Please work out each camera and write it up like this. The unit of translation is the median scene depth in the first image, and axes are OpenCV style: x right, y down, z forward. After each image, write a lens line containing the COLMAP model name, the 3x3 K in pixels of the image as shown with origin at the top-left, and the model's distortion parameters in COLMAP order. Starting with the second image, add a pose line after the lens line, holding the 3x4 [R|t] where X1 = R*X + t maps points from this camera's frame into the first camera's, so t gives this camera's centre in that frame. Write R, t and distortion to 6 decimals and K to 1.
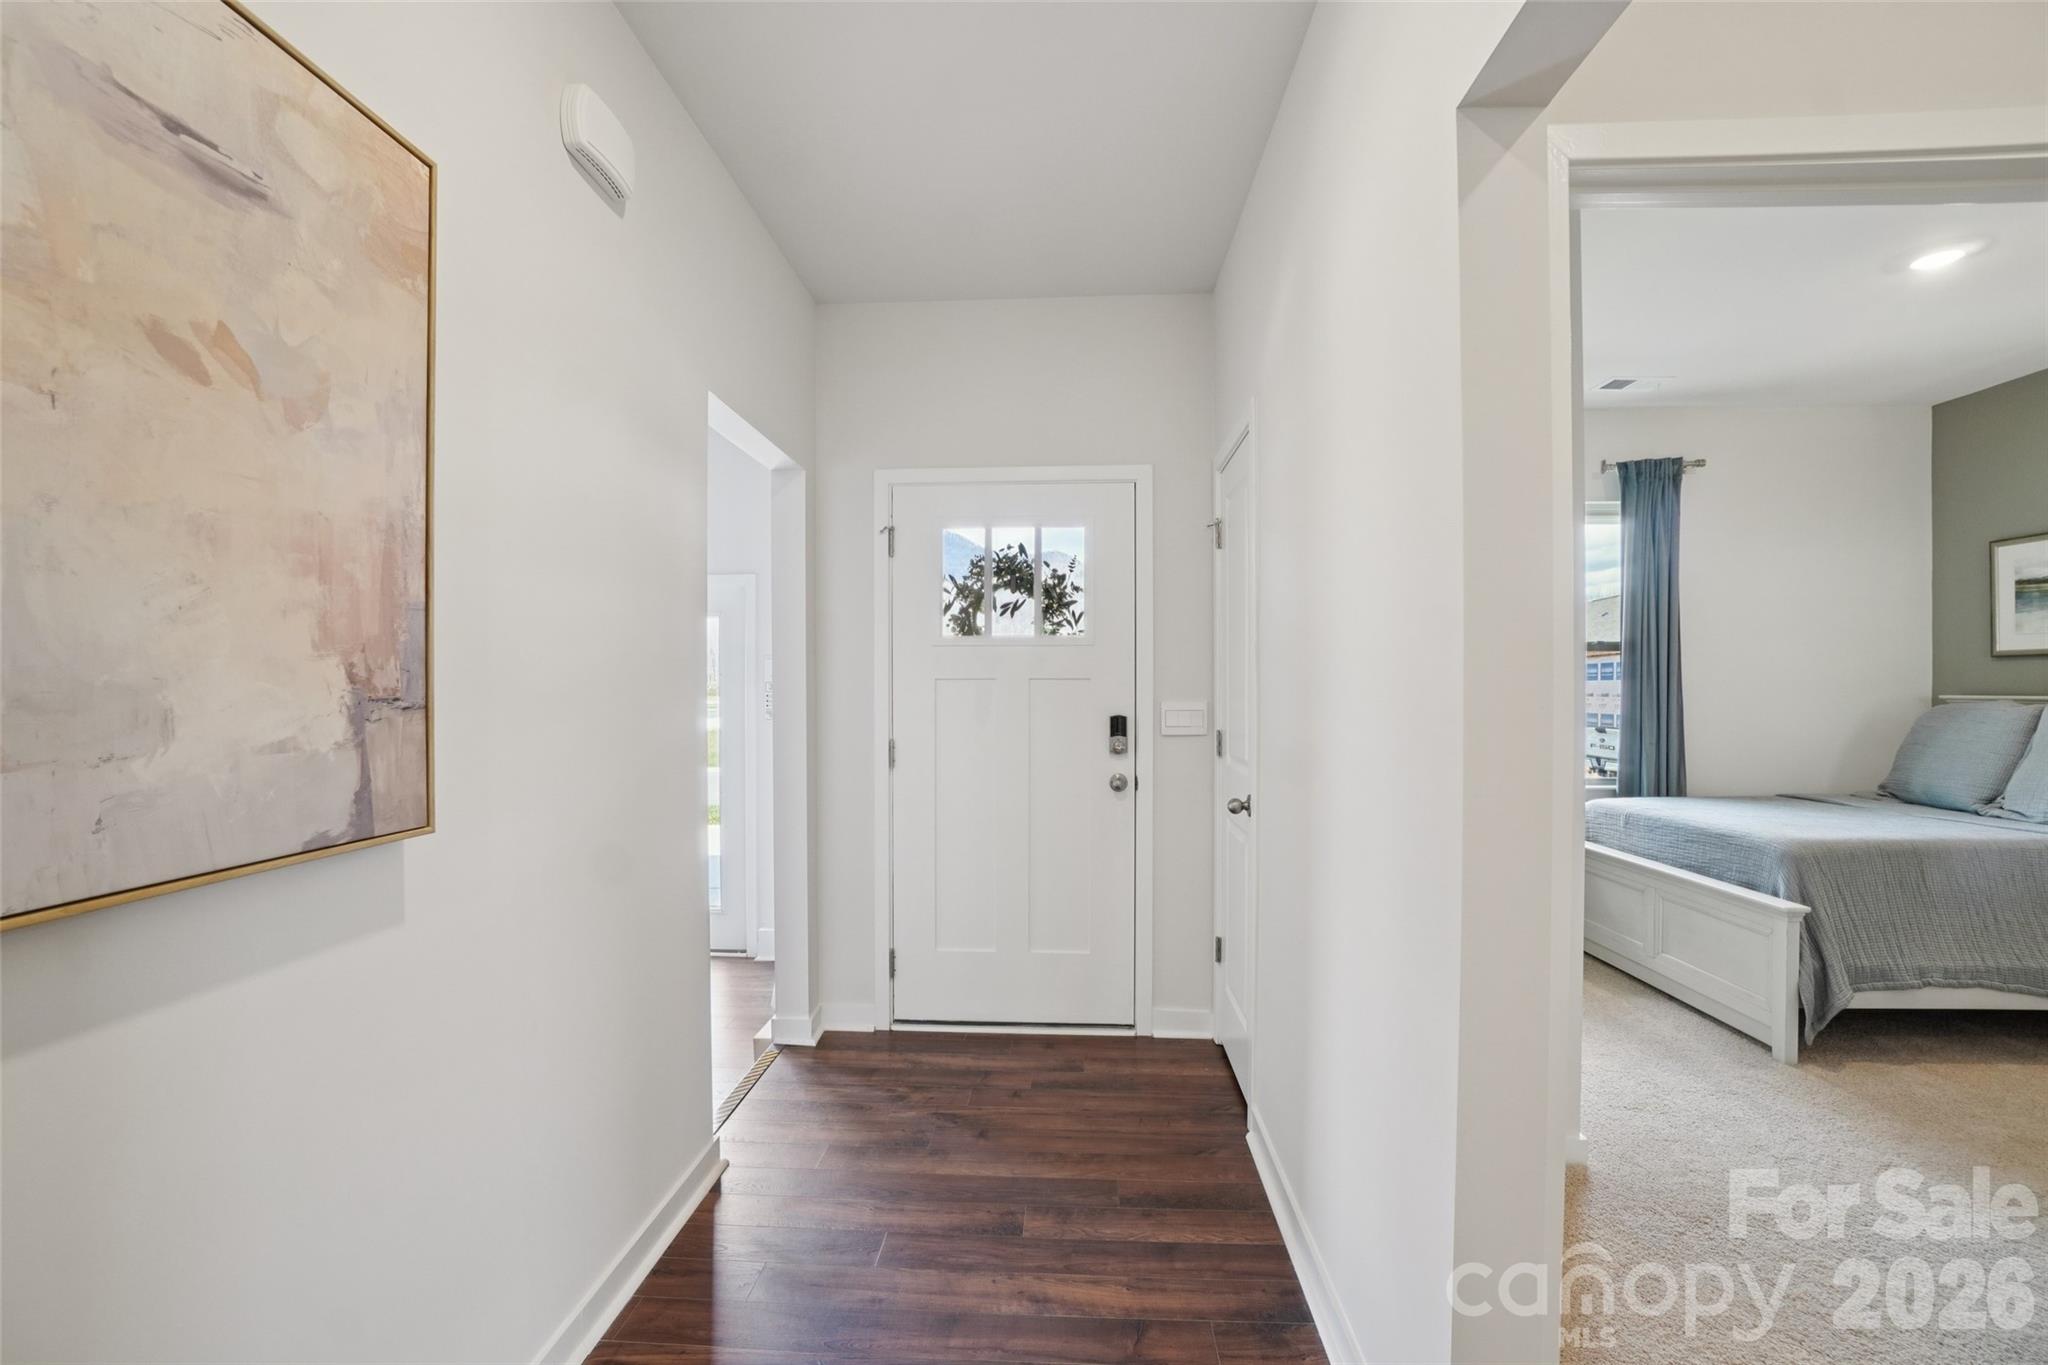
lens RADIAL K [[920.0, 0, 1021.9], [0, 920.0, 685.6], [0, 0, 1]] dist [-0.068906, 0.025177]
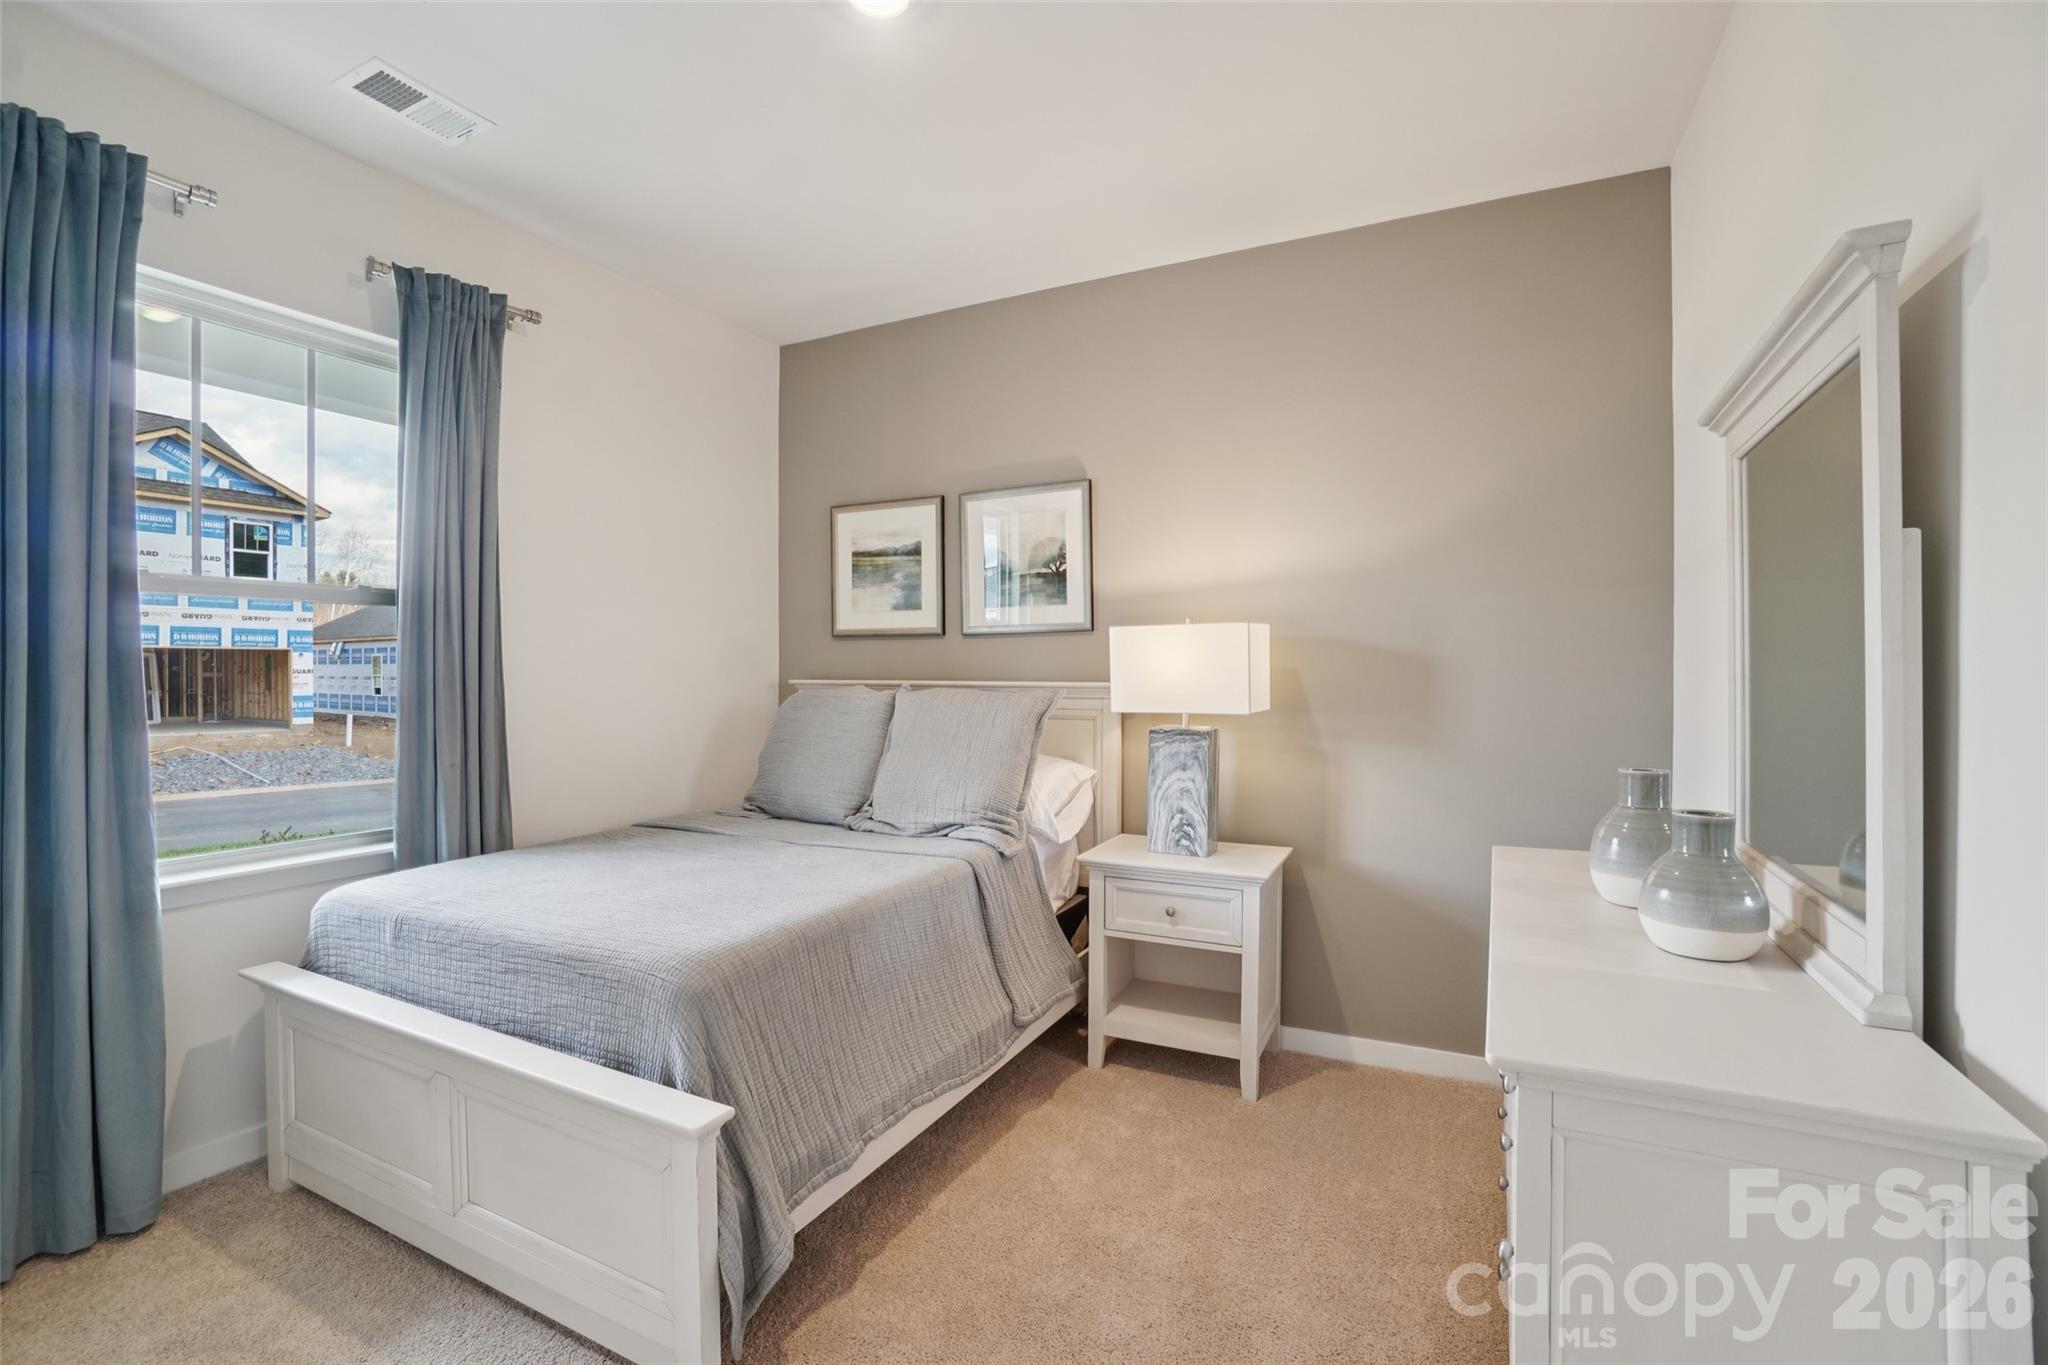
lens RADIAL K [[920.0, 0, 1021.9], [0, 920.0, 685.6], [0, 0, 1]] dist [-0.068906, 0.025177]
pose [[0.419429, -0.014502, 0.907672, 0.382915], [0.002425, 0.999887, 0.014854, 0.003743], [-0.907785, -0.004029, 0.419417, 0.487473]]
